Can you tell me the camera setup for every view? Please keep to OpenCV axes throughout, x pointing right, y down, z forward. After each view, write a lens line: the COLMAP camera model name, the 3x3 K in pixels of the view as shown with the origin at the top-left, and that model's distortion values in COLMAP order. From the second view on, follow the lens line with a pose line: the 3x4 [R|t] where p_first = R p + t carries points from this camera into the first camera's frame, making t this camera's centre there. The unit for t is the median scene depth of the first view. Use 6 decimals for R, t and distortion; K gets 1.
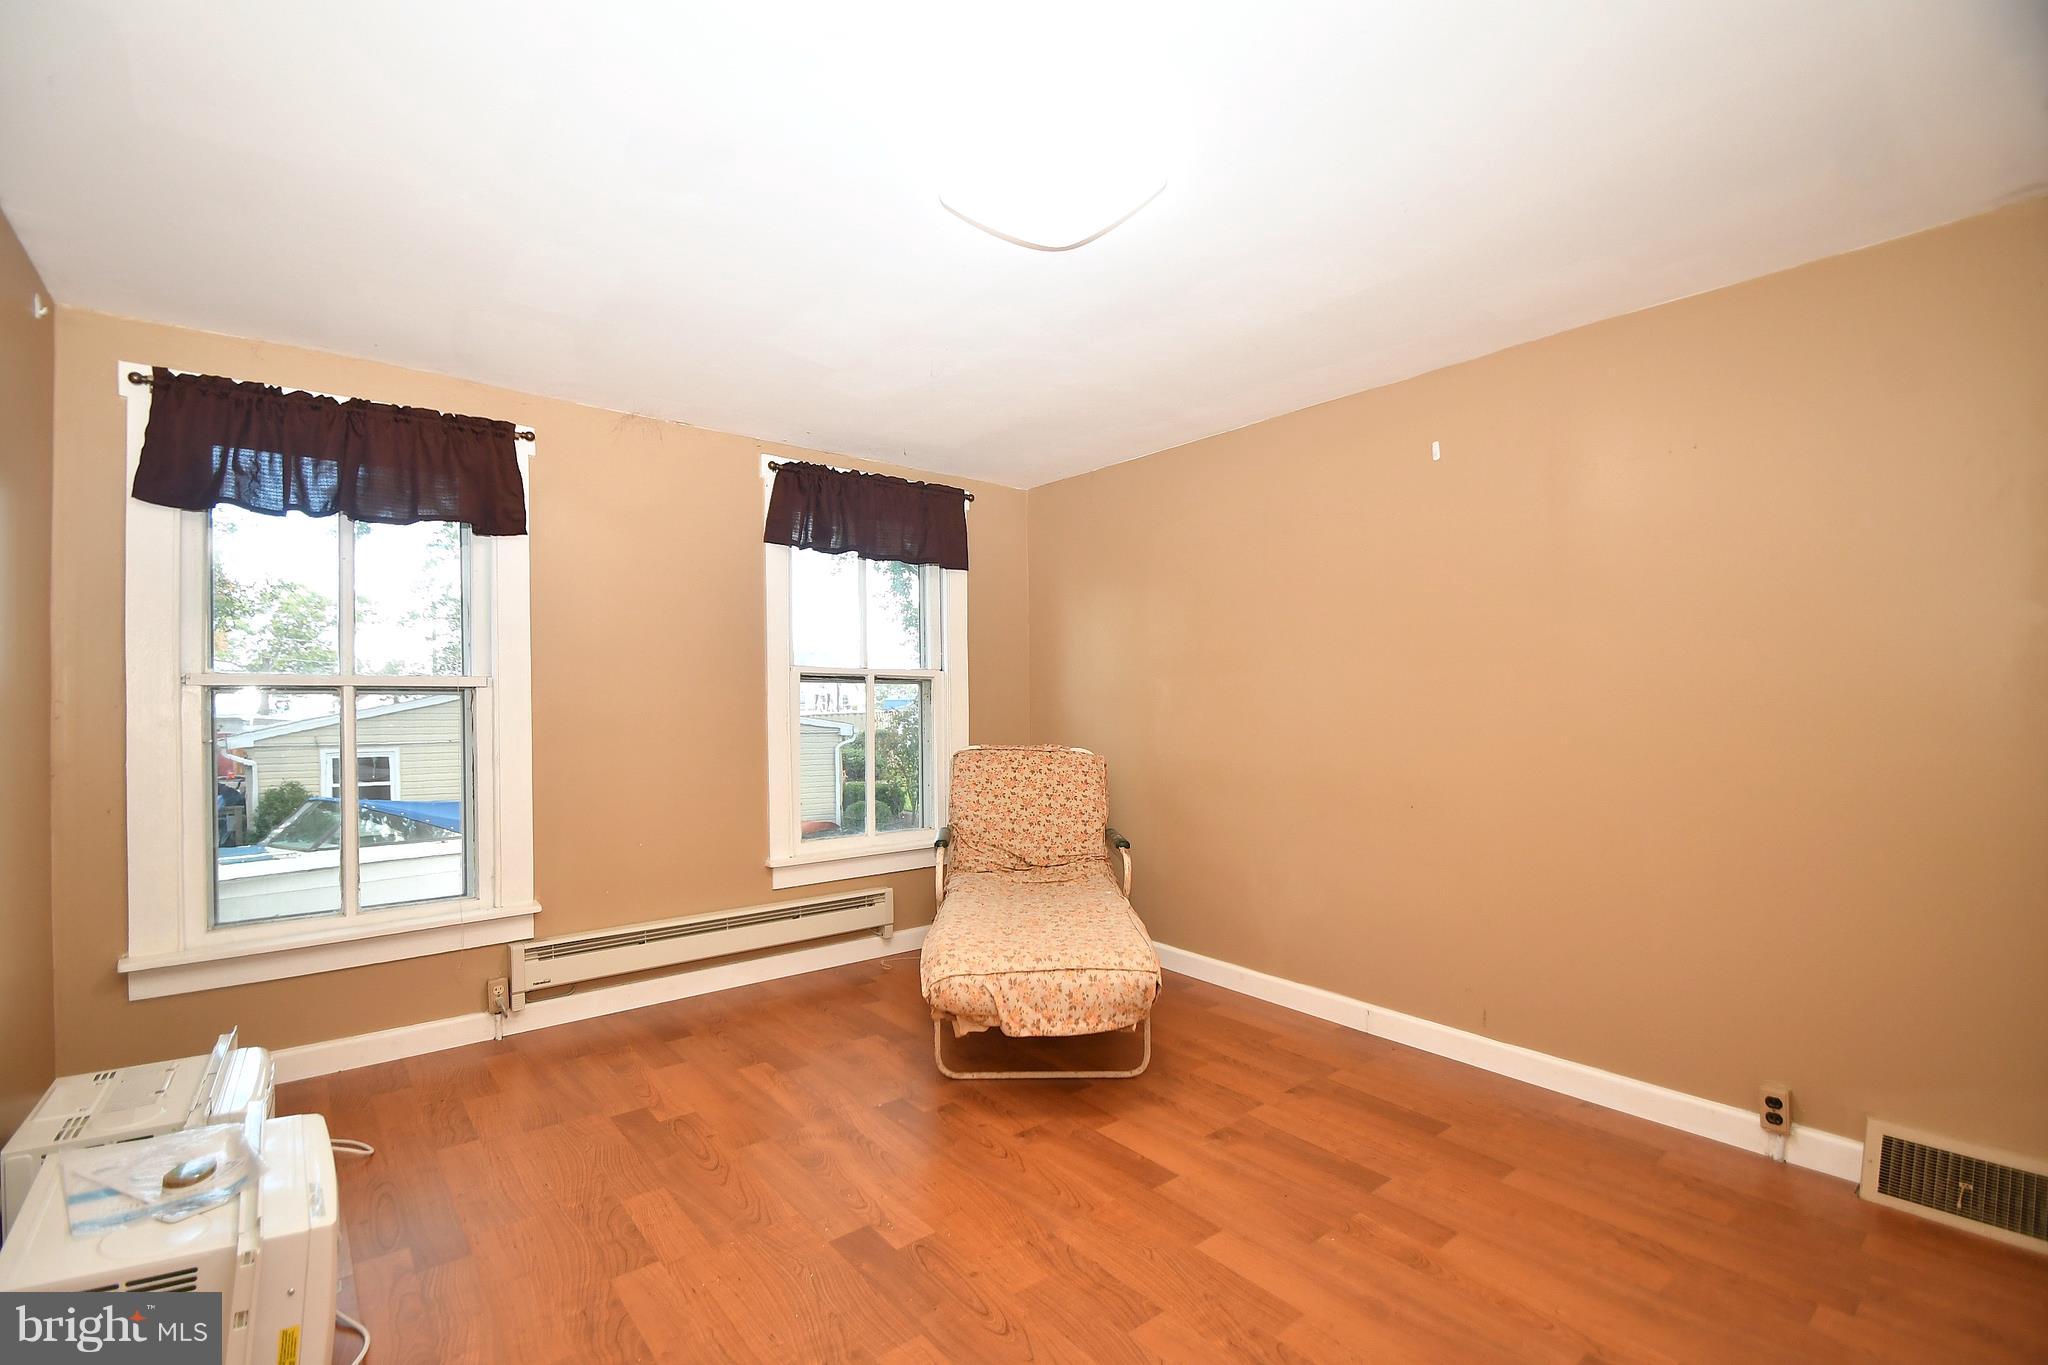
lens RADIAL K [[894.6, 0, 1000.7], [0, 894.6, 711.9], [0, 0, 1]] dist [0.013322, -0.019856]
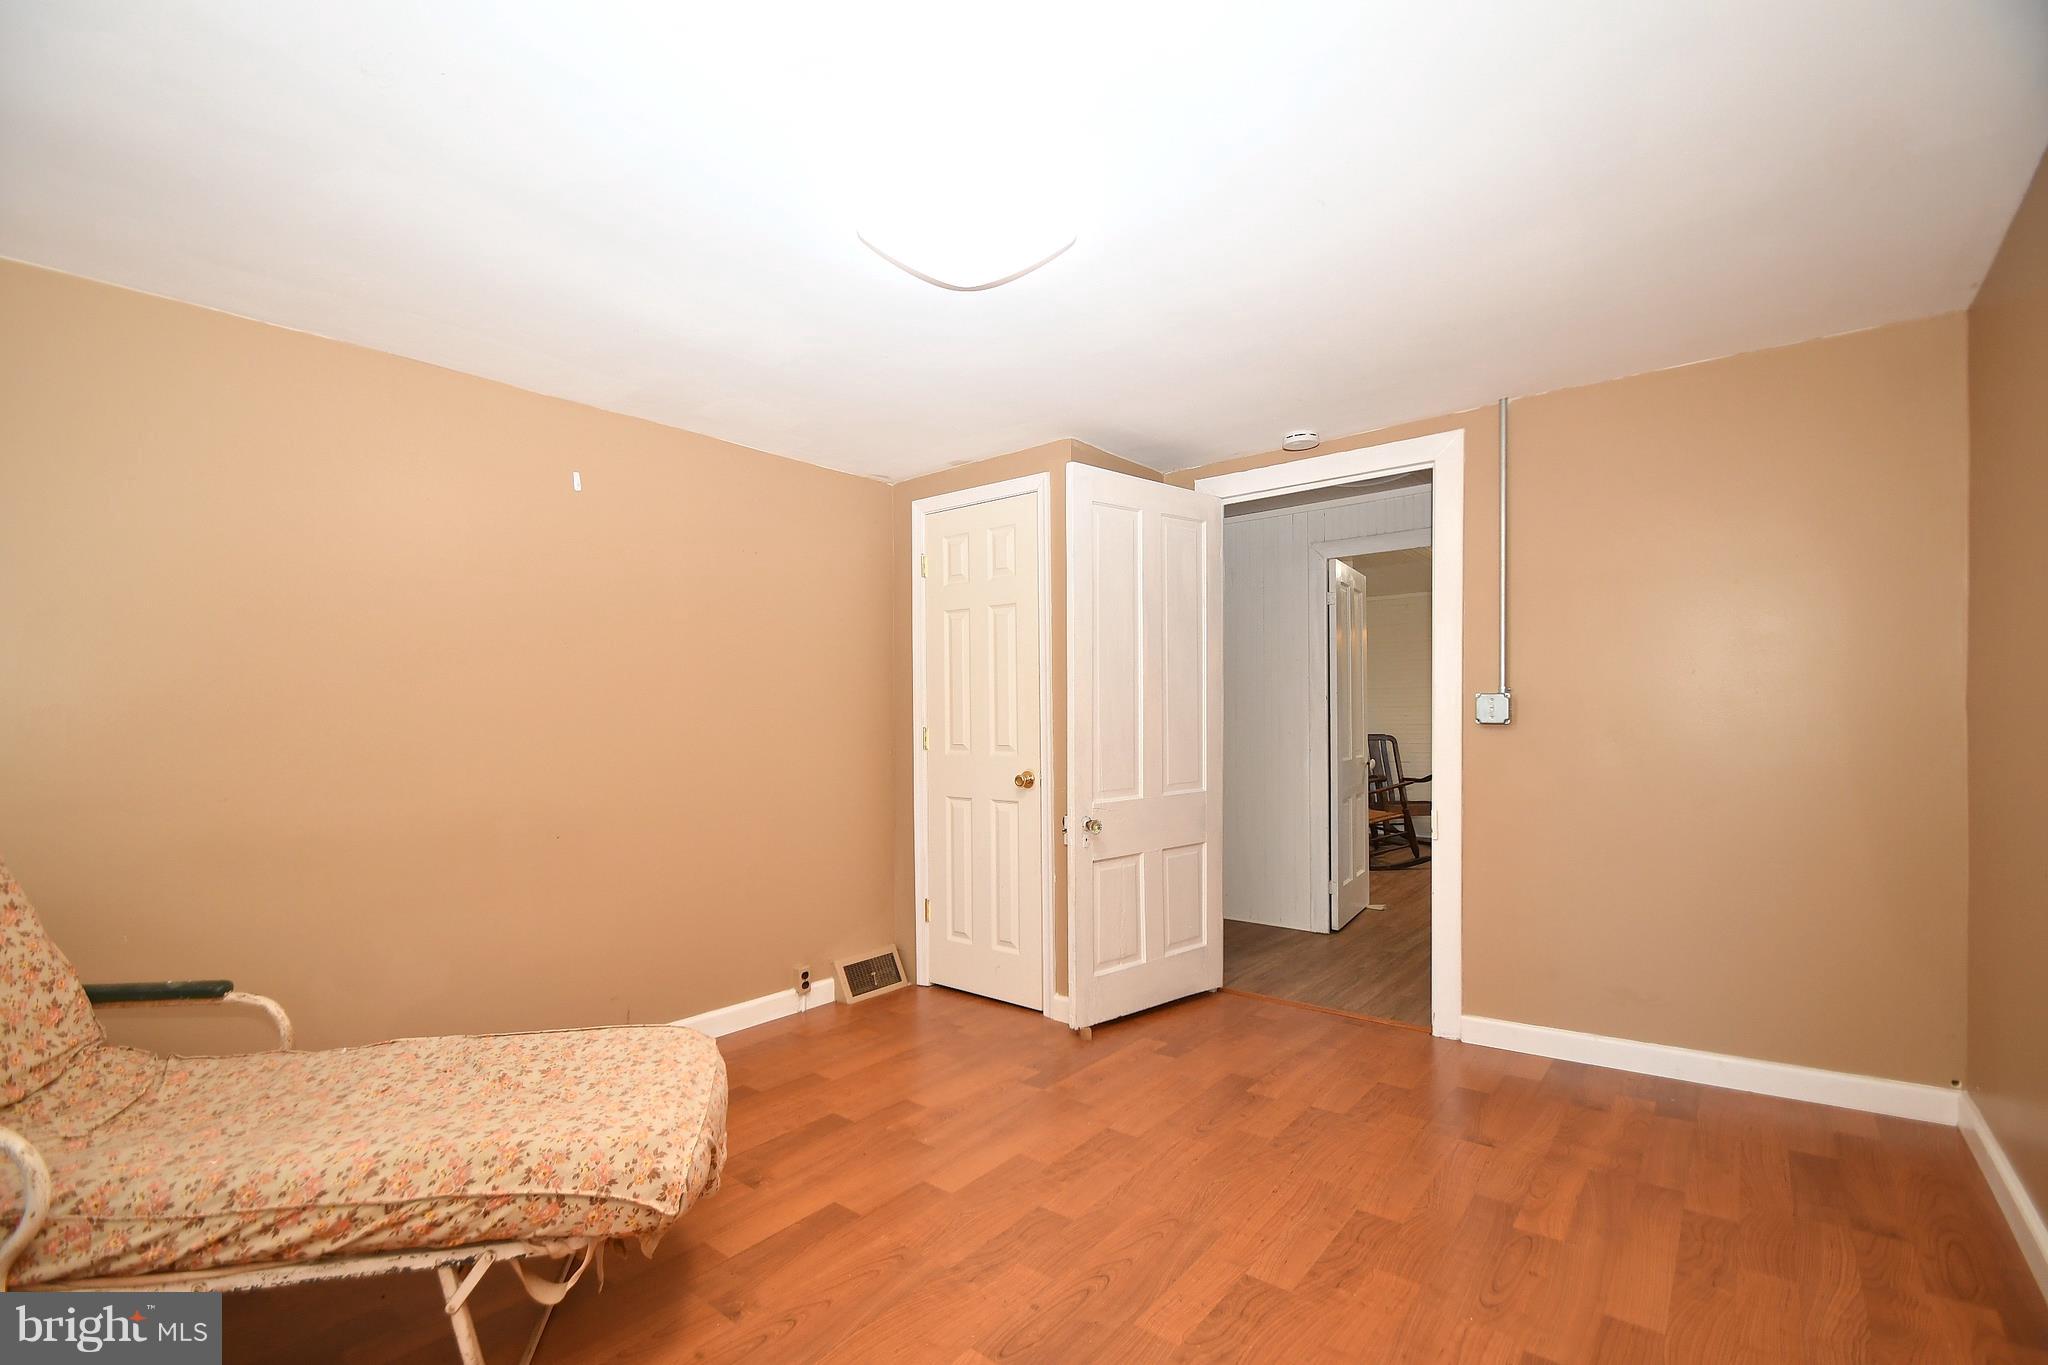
lens RADIAL K [[894.6, 0, 1000.7], [0, 894.6, 711.9], [0, 0, 1]] dist [0.013322, -0.019856]
pose [[-0.208051, 0.011735, 0.978048, -0.901060], [0.019989, 0.999770, -0.007744, -0.019373], [-0.977914, 0.017939, -0.208237, 1.113726]]
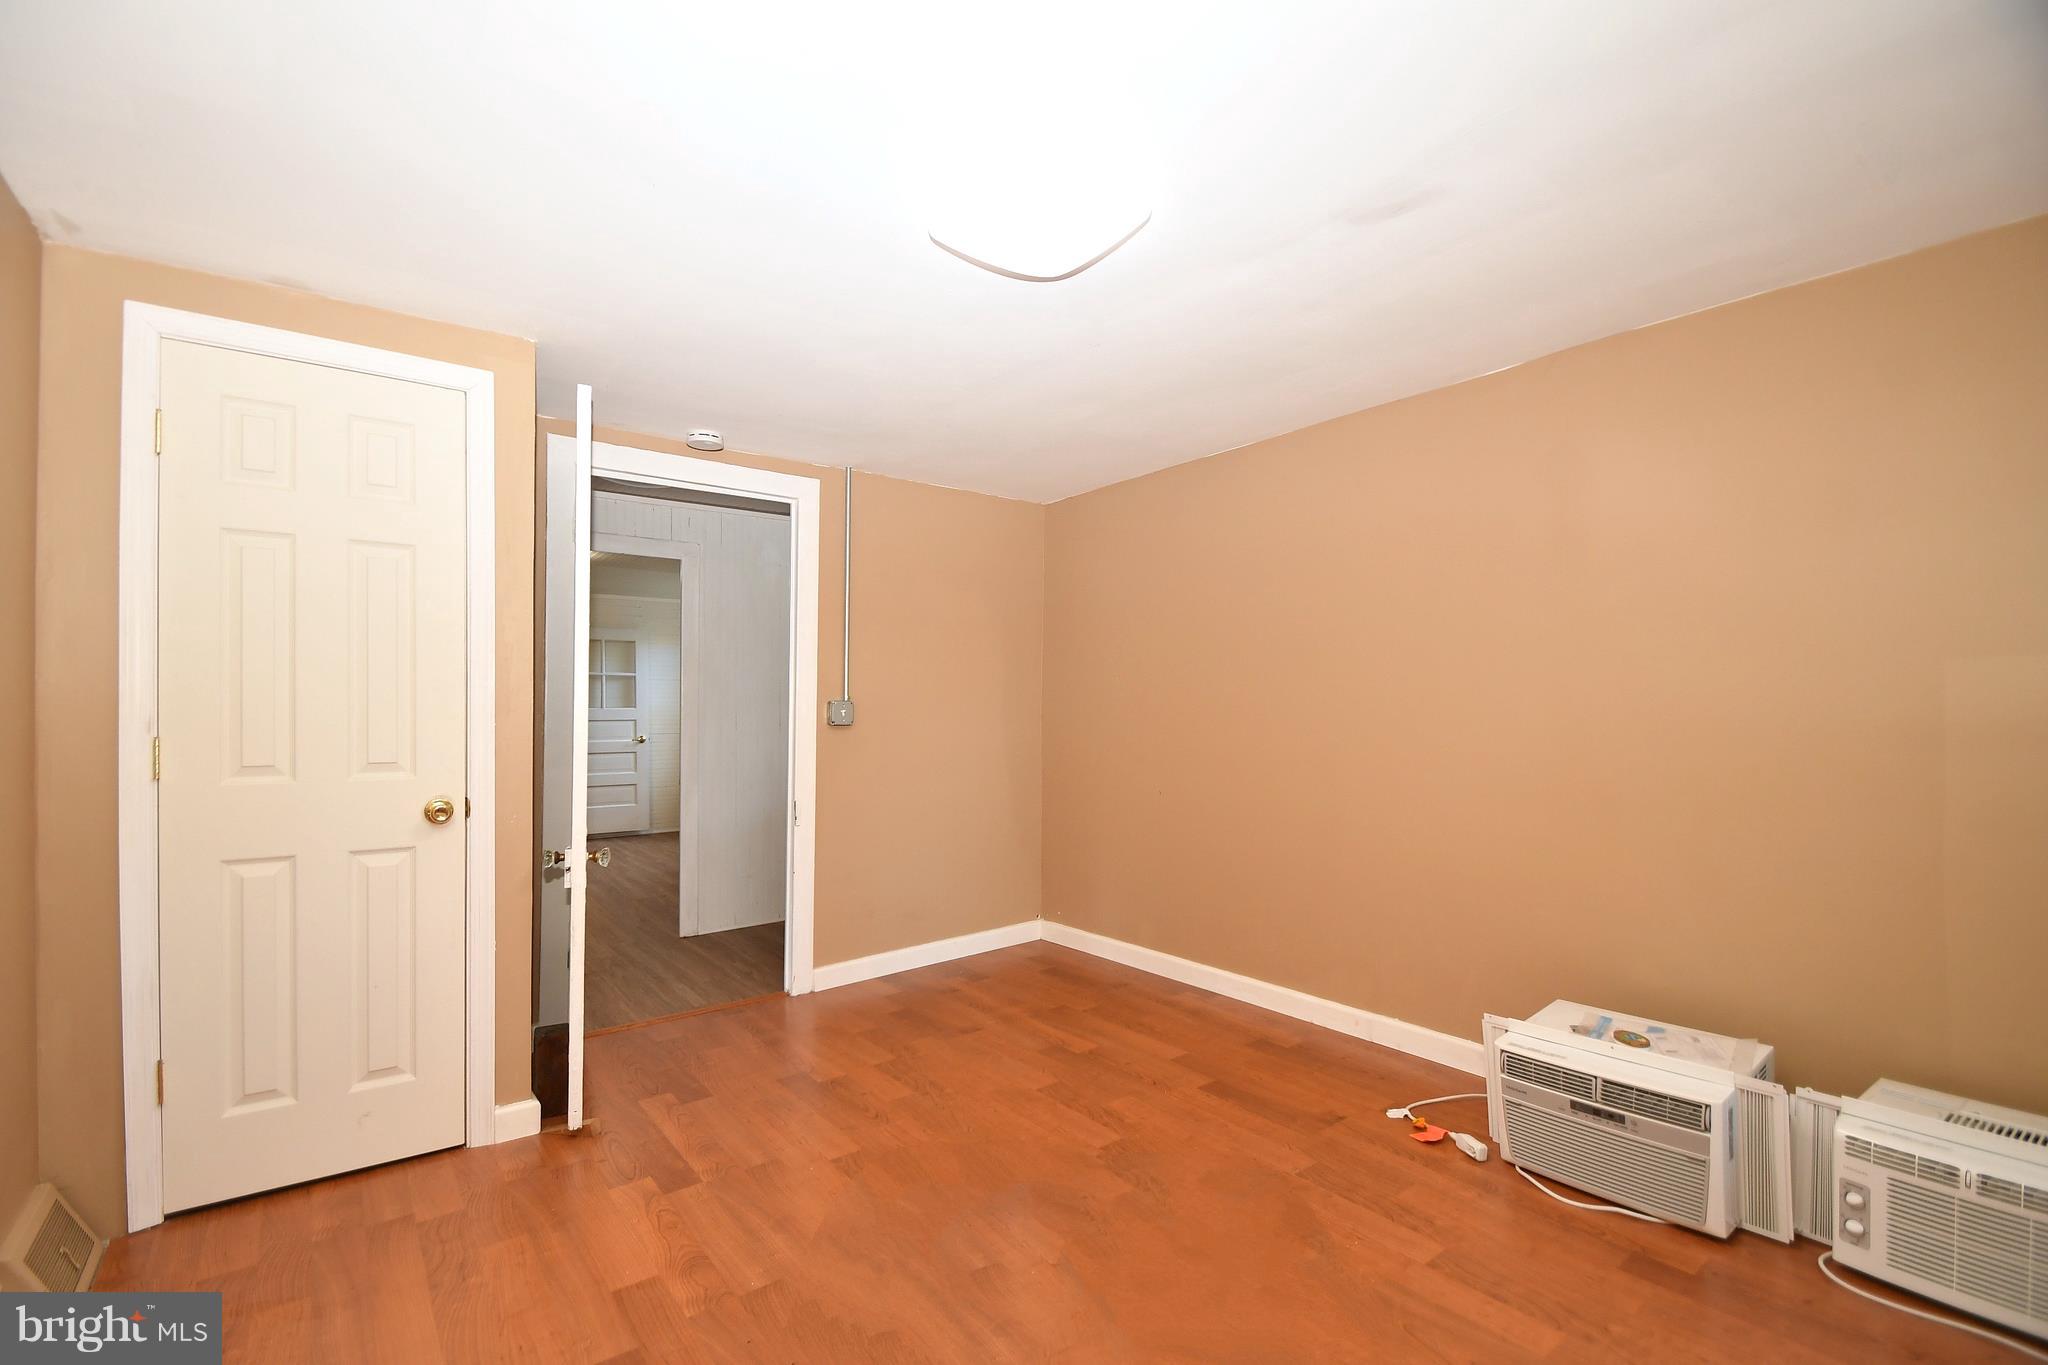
lens RADIAL K [[894.6, 0, 1000.7], [0, 894.6, 711.9], [0, 0, 1]] dist [0.013322, -0.019856]
pose [[-0.999727, 0.008103, 0.021916, 0.074178], [0.008228, 0.999950, 0.005603, -0.030858], [-0.021869, 0.005782, -0.999744, 1.890963]]
